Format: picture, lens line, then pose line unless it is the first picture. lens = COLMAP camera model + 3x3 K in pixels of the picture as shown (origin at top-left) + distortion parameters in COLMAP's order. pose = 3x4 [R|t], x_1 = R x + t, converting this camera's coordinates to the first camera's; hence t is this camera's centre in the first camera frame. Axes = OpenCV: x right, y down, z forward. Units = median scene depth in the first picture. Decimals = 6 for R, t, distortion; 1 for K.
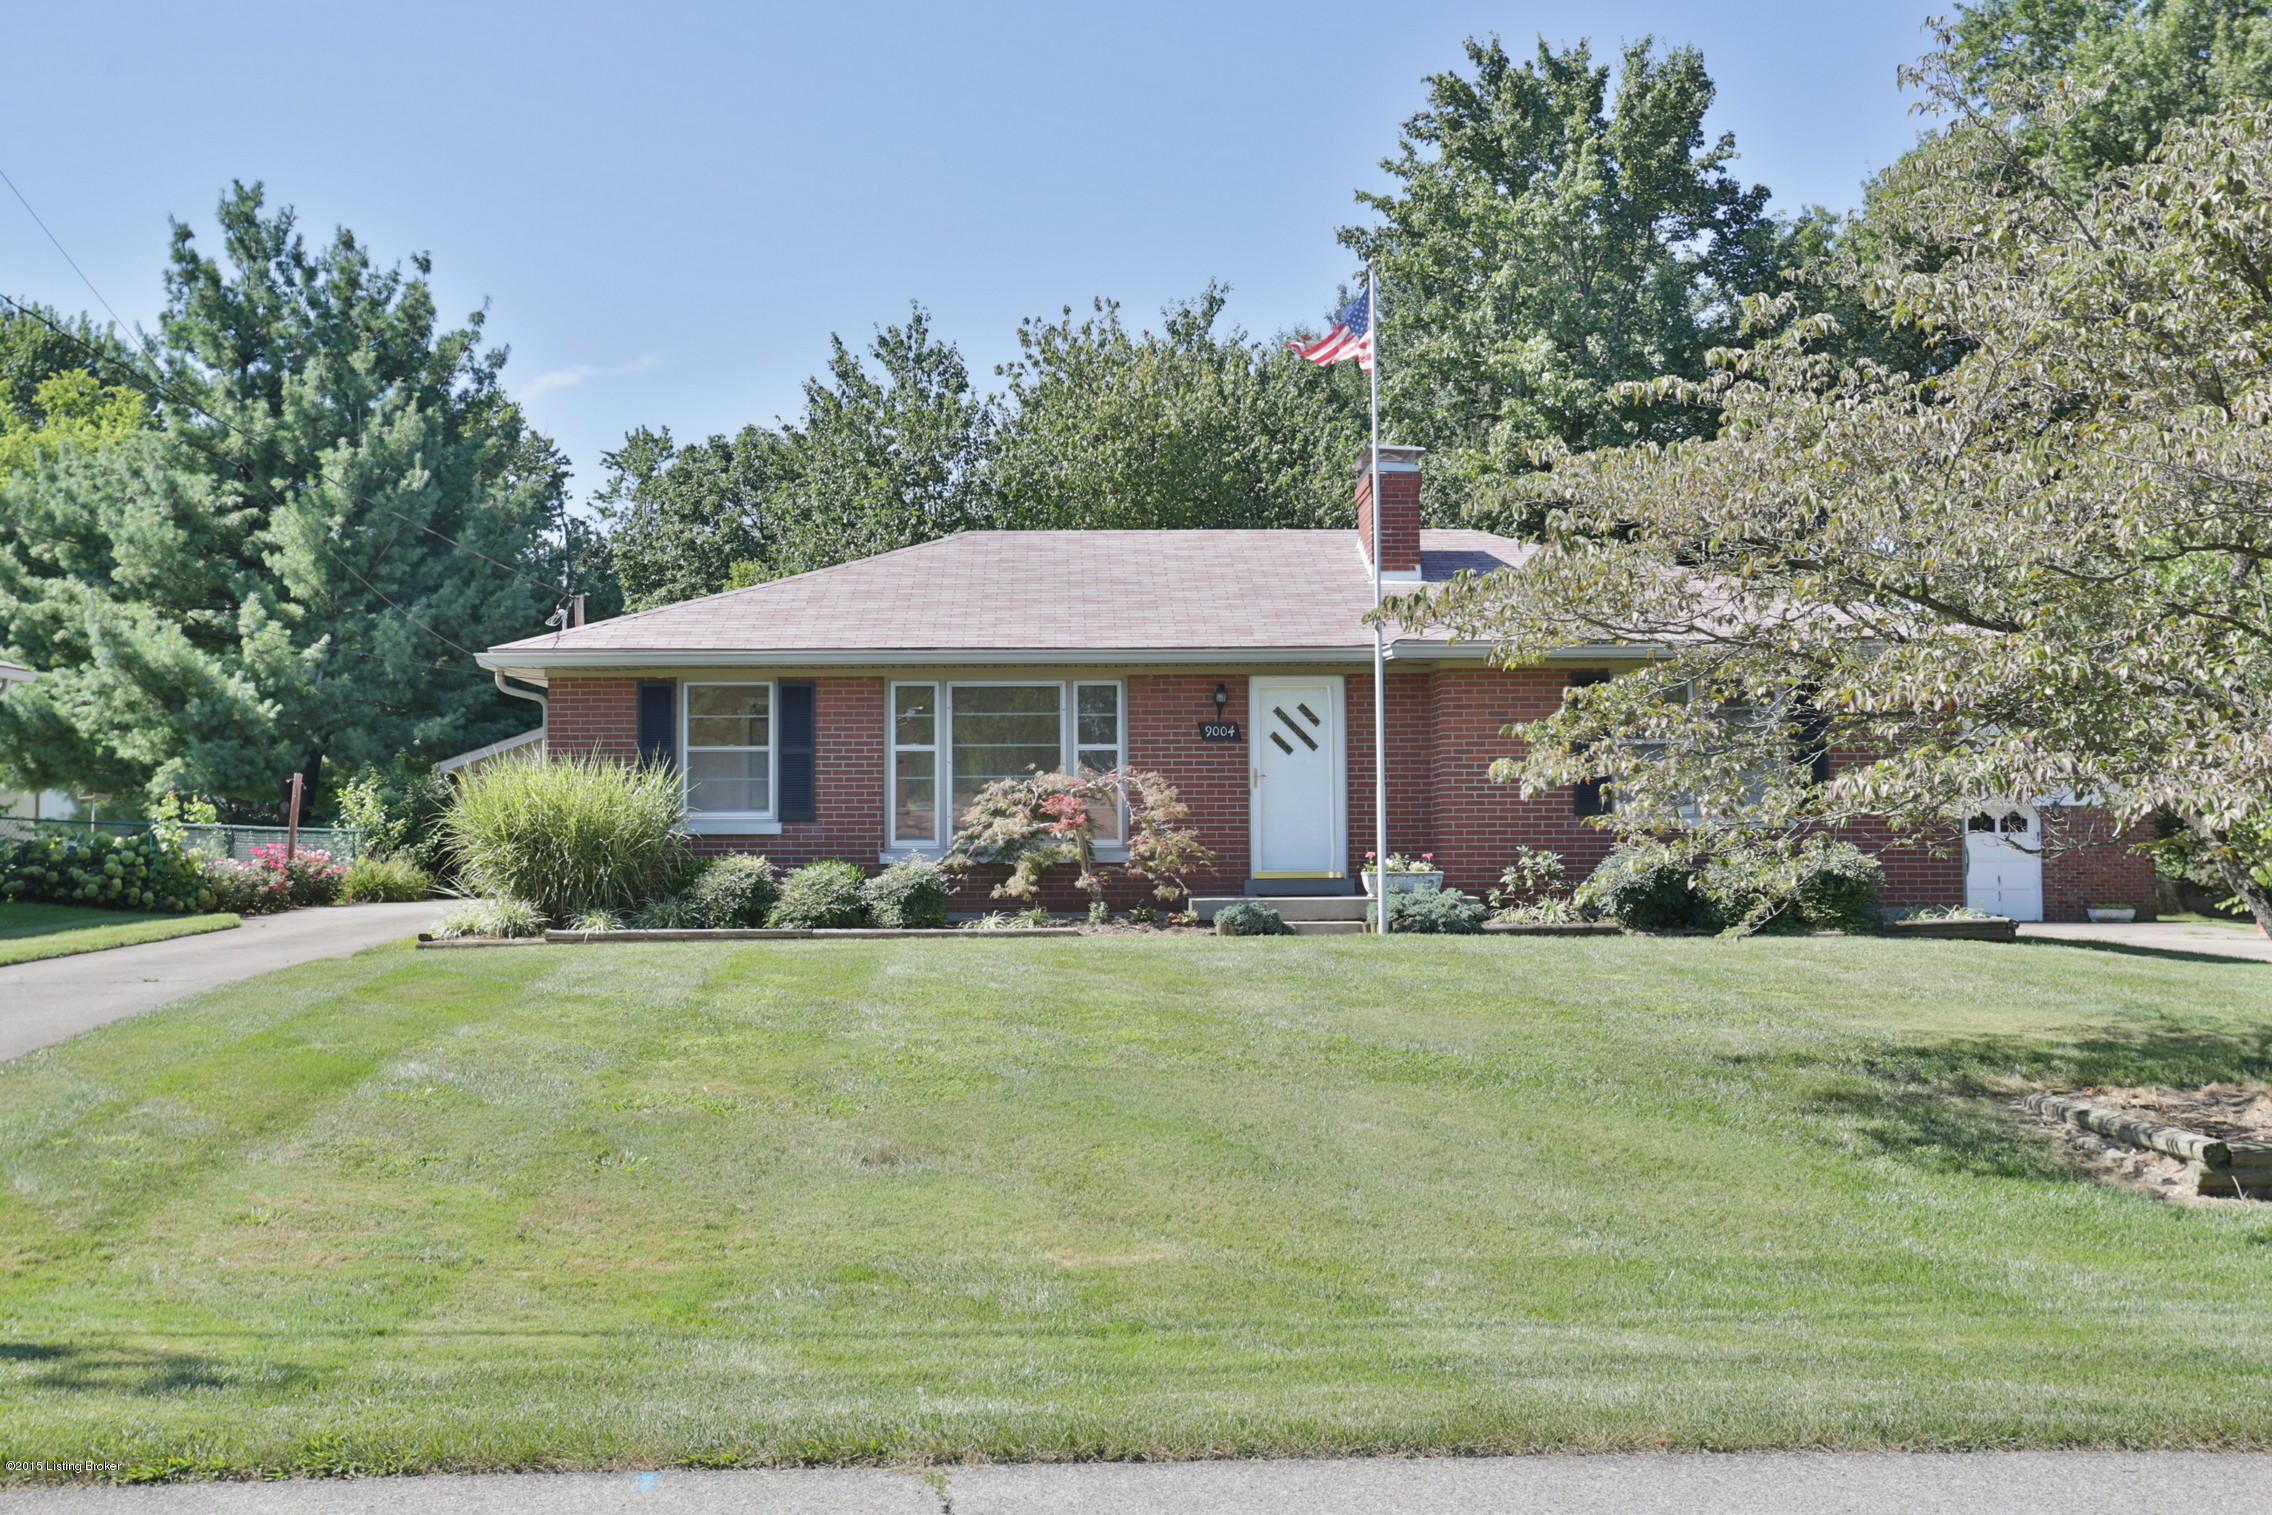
lens RADIAL K [[2550.9, 0, 1136.0], [0, 2550.9, 757.5], [0, 0, 1]] dist [-0.008172, 0.001922]
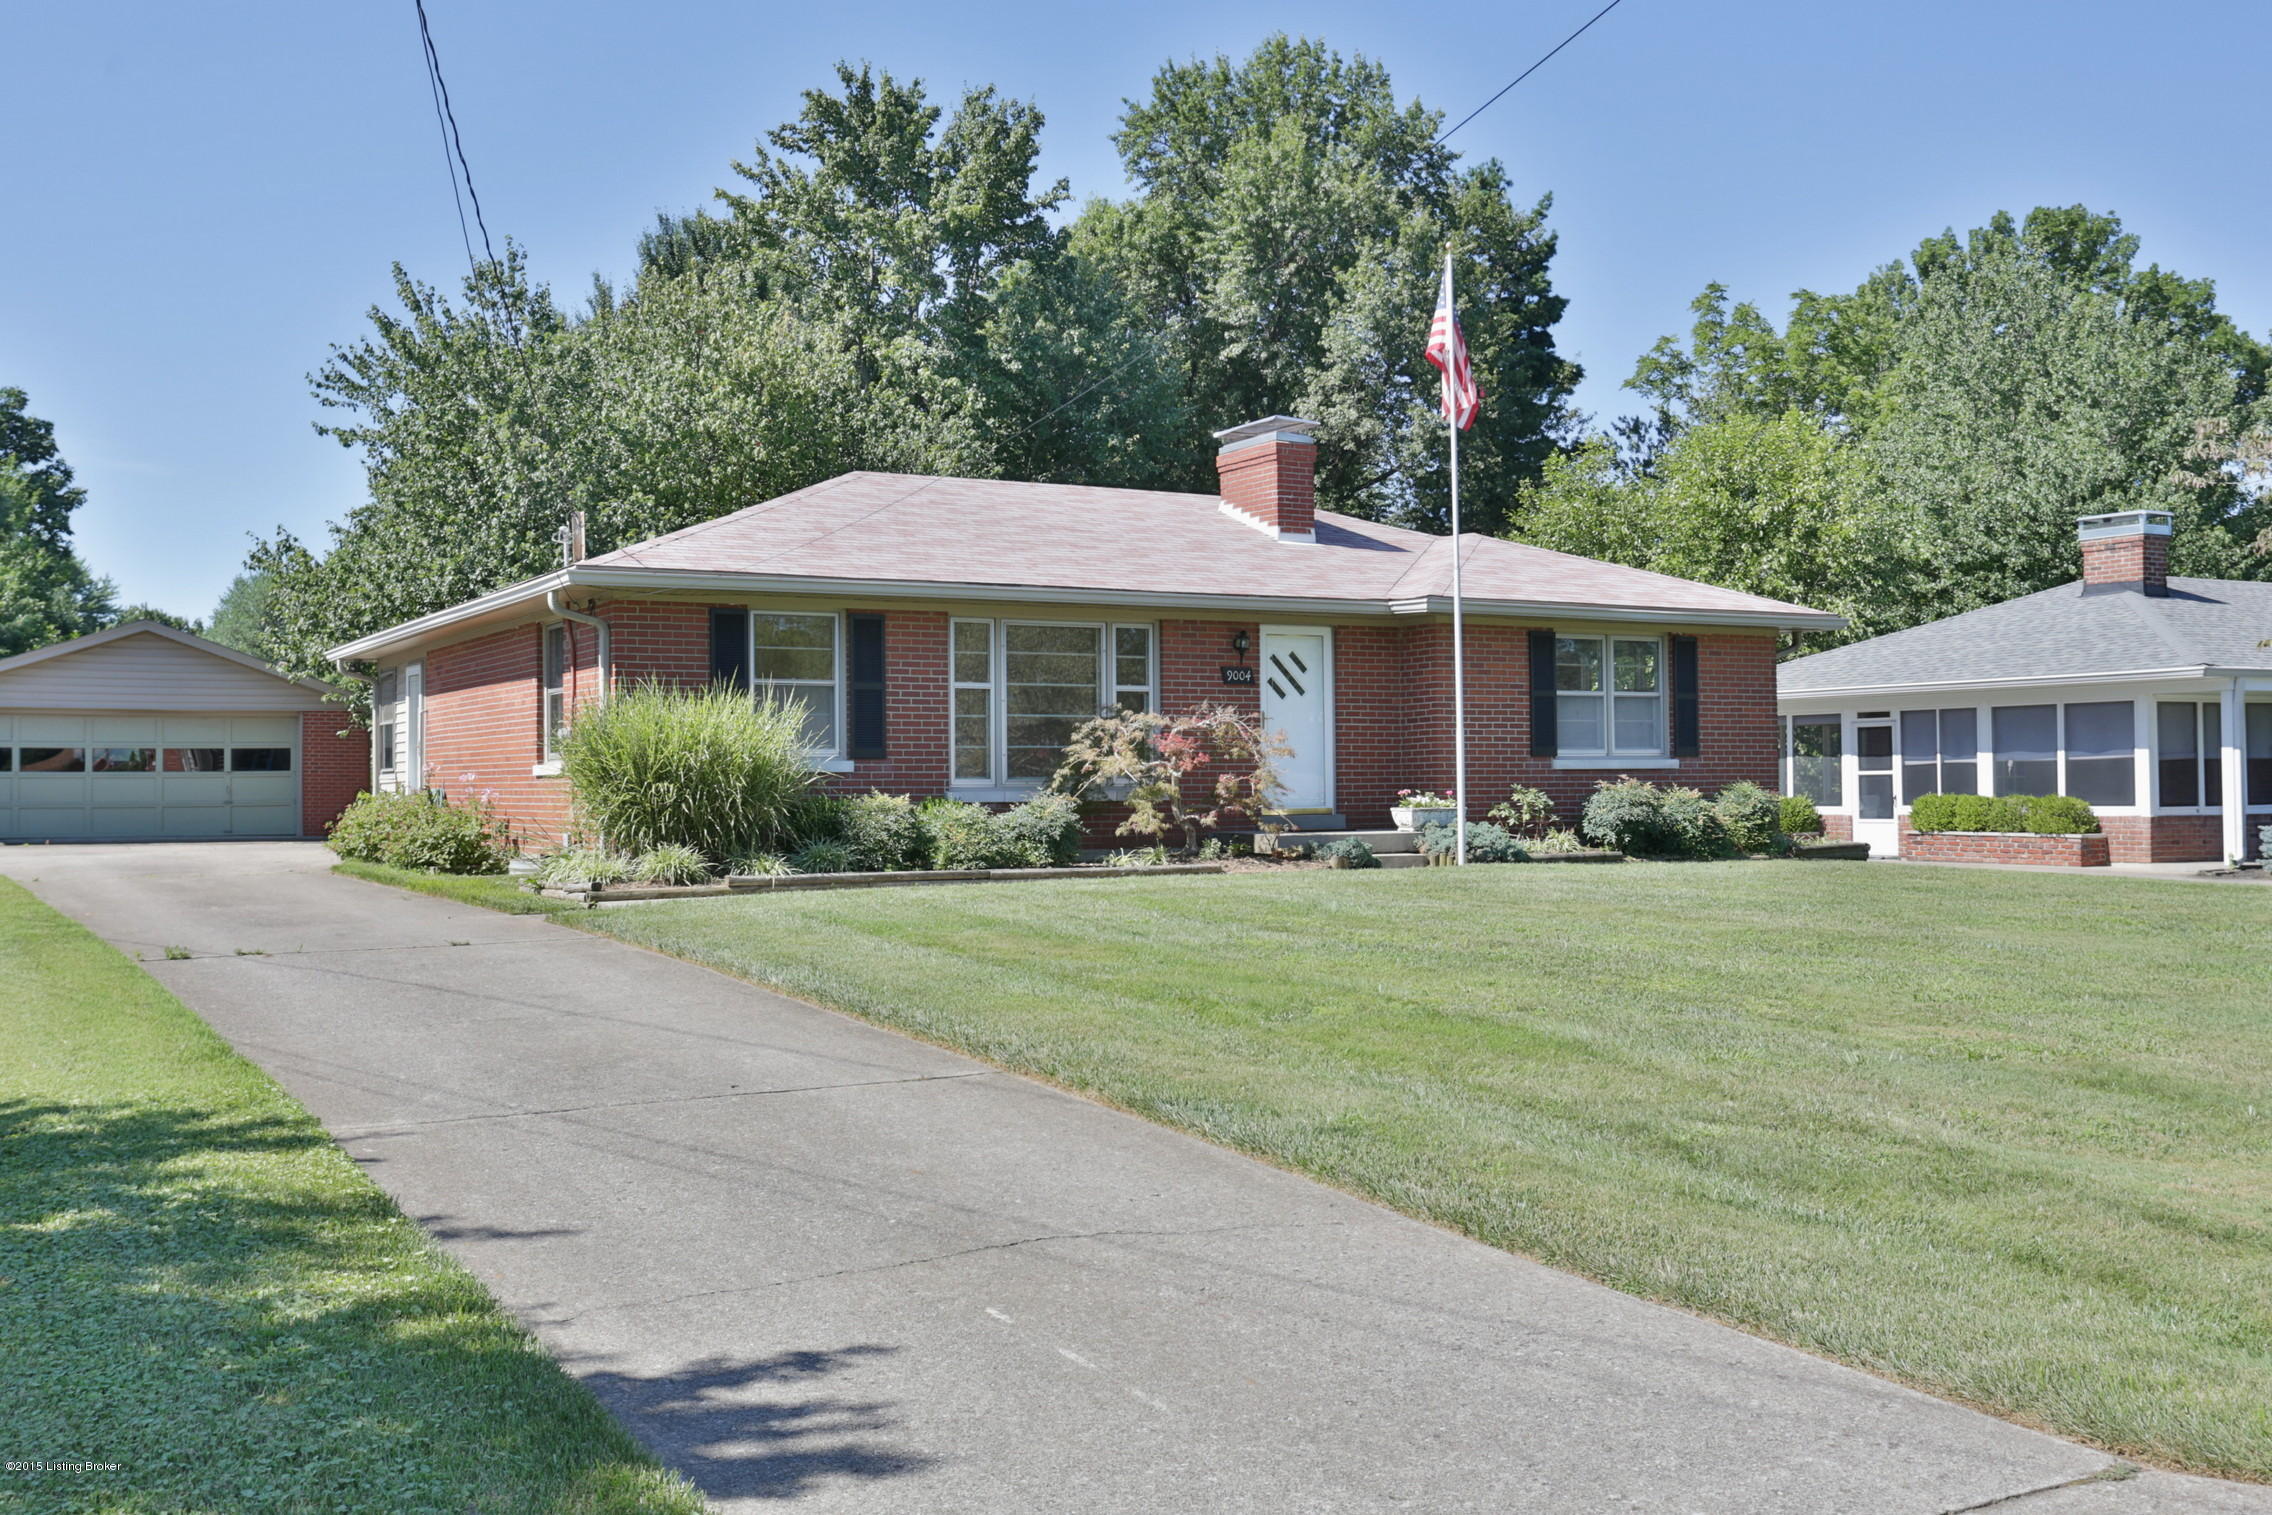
lens RADIAL K [[2151.3, 0, 1136.0], [0, 2151.3, 757.5], [0, 0, 1]] dist [0.015448, 0.003989]
pose [[0.887004, 0.005692, 0.461727, -0.414799], [-0.013707, 0.999808, 0.014006, 0.011650], [-0.461559, -0.018753, 0.886911, 0.231359]]
